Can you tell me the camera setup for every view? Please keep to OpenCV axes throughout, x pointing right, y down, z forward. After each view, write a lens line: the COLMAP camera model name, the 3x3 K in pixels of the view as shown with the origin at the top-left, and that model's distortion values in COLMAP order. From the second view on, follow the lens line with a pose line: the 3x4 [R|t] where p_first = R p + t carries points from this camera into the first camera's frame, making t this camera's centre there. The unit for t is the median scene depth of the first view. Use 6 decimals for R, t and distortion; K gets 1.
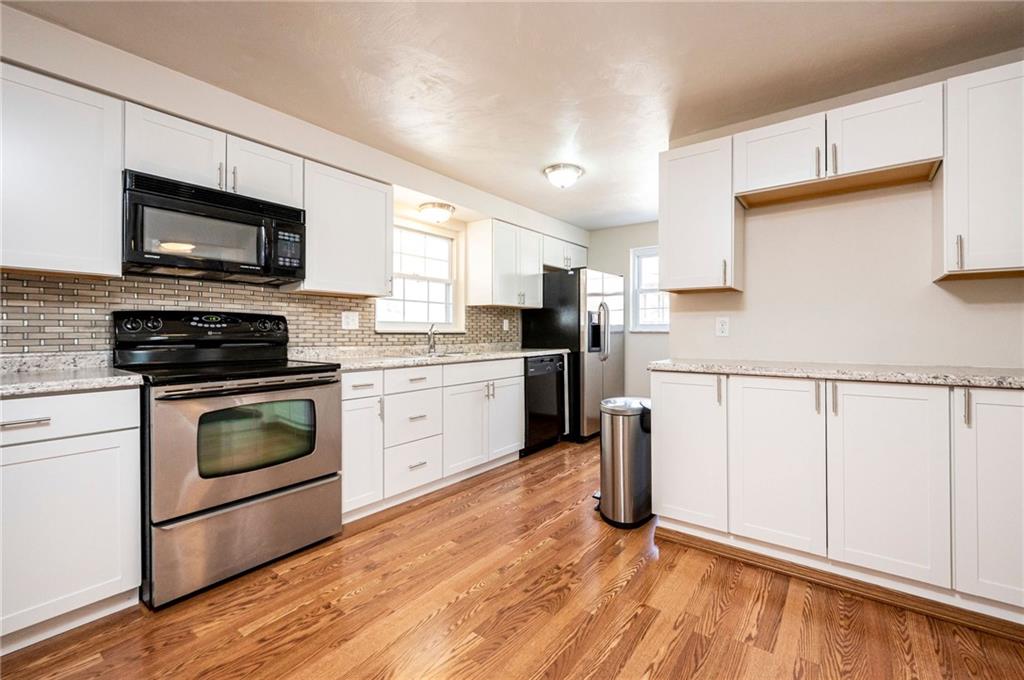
lens RADIAL K [[440.9, 0, 527.7], [0, 440.9, 334.2], [0, 0, 1]] dist [-0.003035, -0.000352]
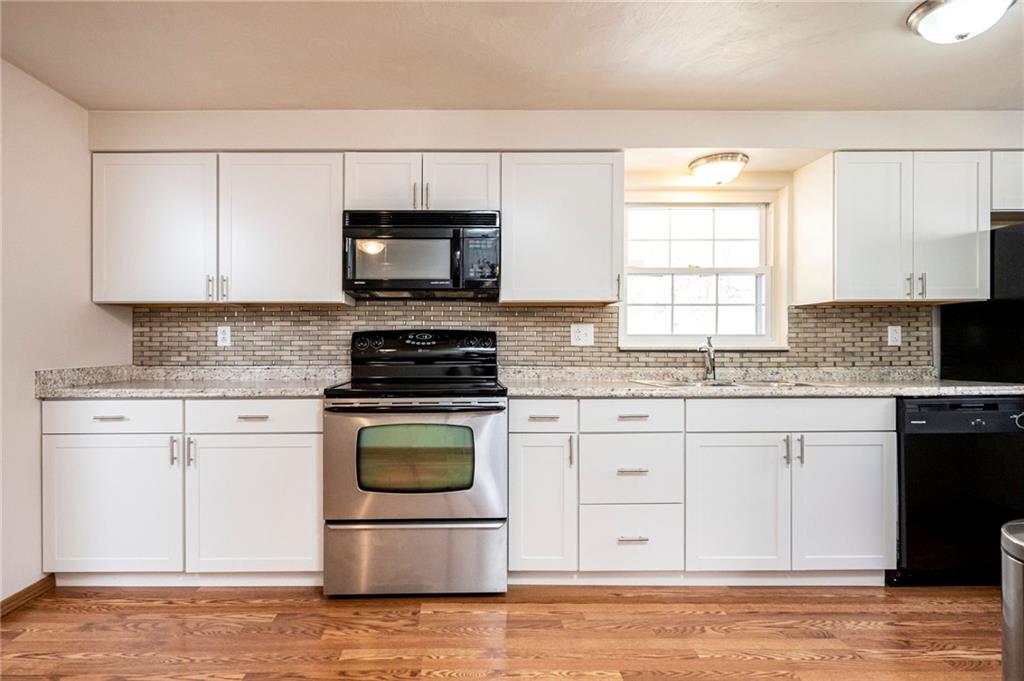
lens RADIAL K [[521.4, 0, 484.9], [0, 521.4, 347.9], [0, 0, 1]] dist [0.002096, -0.000904]
pose [[0.588584, -0.004871, -0.808421, 0.332504], [-0.001991, 0.999970, -0.007475, 0.000014], [0.808434, 0.006010, 0.588557, 0.380845]]
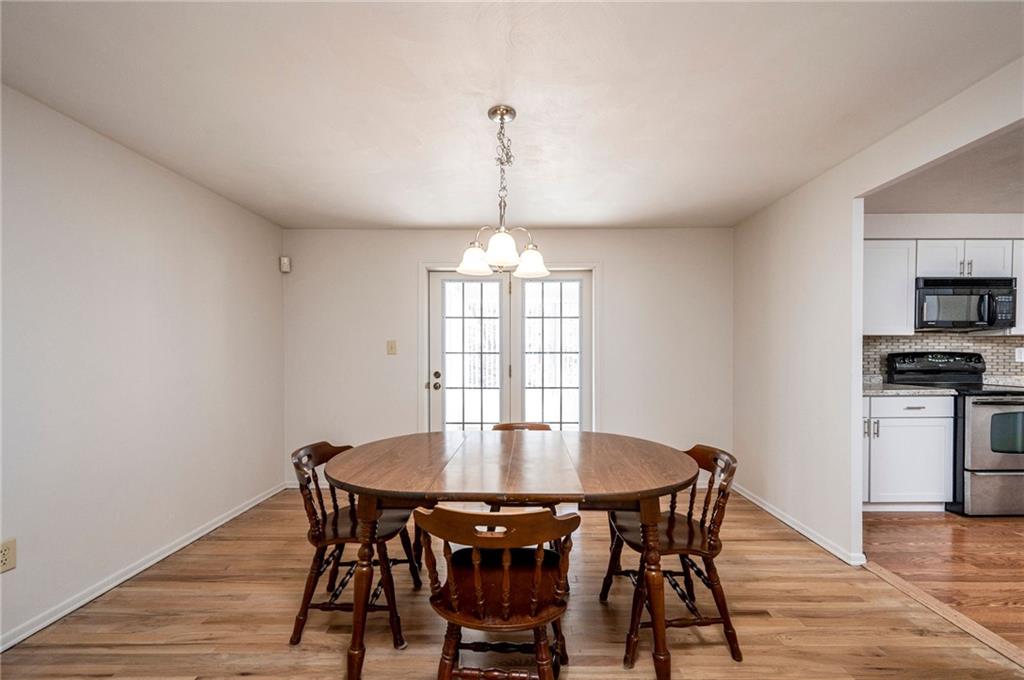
lens RADIAL K [[422.5, 0, 501.3], [0, 422.5, 353.9], [0, 0, 1]] dist [-0.001244, 0.000868]
pose [[0.590485, 0.000035, -0.807049, -0.402572], [-0.003110, 0.999993, -0.002233, -0.033829], [0.807043, 0.003828, 0.590480, -1.145707]]
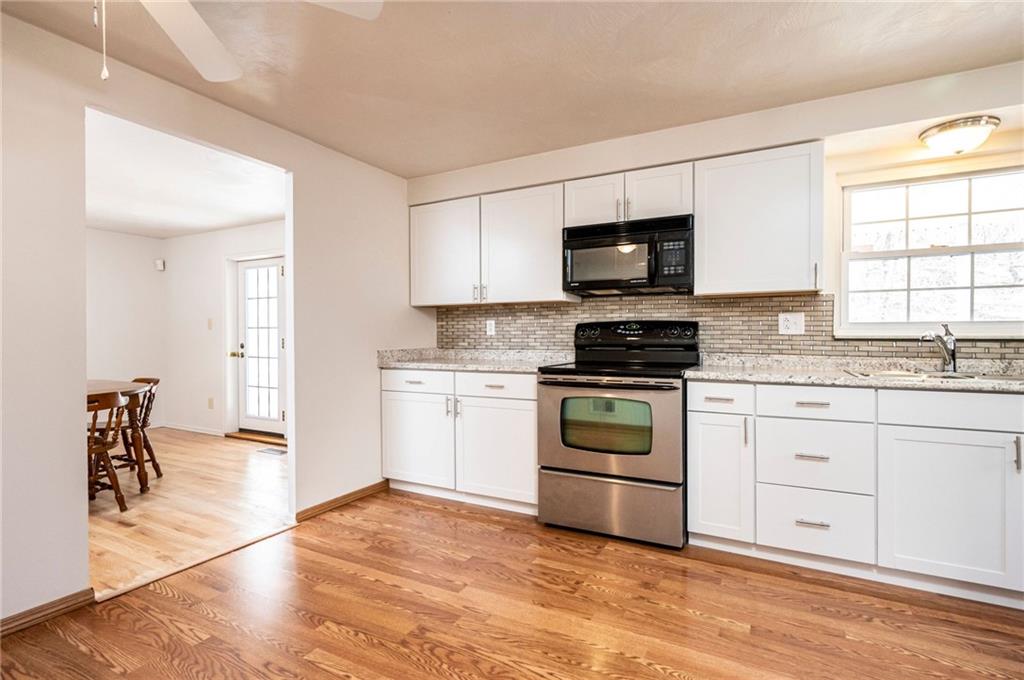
lens RADIAL K [[479.3, 0, 526.5], [0, 479.3, 342.7], [0, 0, 1]] dist [-0.000232, 0.001504]
pose [[0.150523, 0.009413, -0.988562, 0.523958], [-0.005540, 0.999947, 0.008678, -0.001125], [0.988591, 0.004170, 0.150567, 0.494416]]
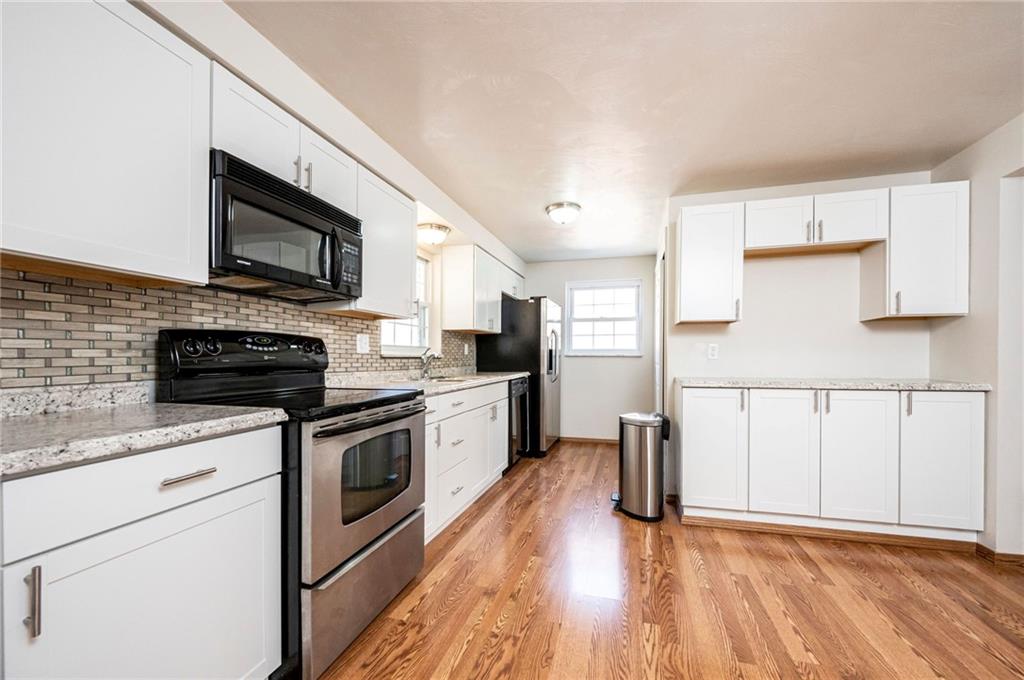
lens RADIAL K [[422.5, 0, 528.2], [0, 422.5, 361.3], [0, 0, 1]] dist [-0.001244, 0.000868]
pose [[0.931264, -0.006283, 0.364290, -0.523814], [0.003822, 0.999965, 0.007478, 0.000309], [-0.364324, -0.005572, 0.931255, 0.071592]]
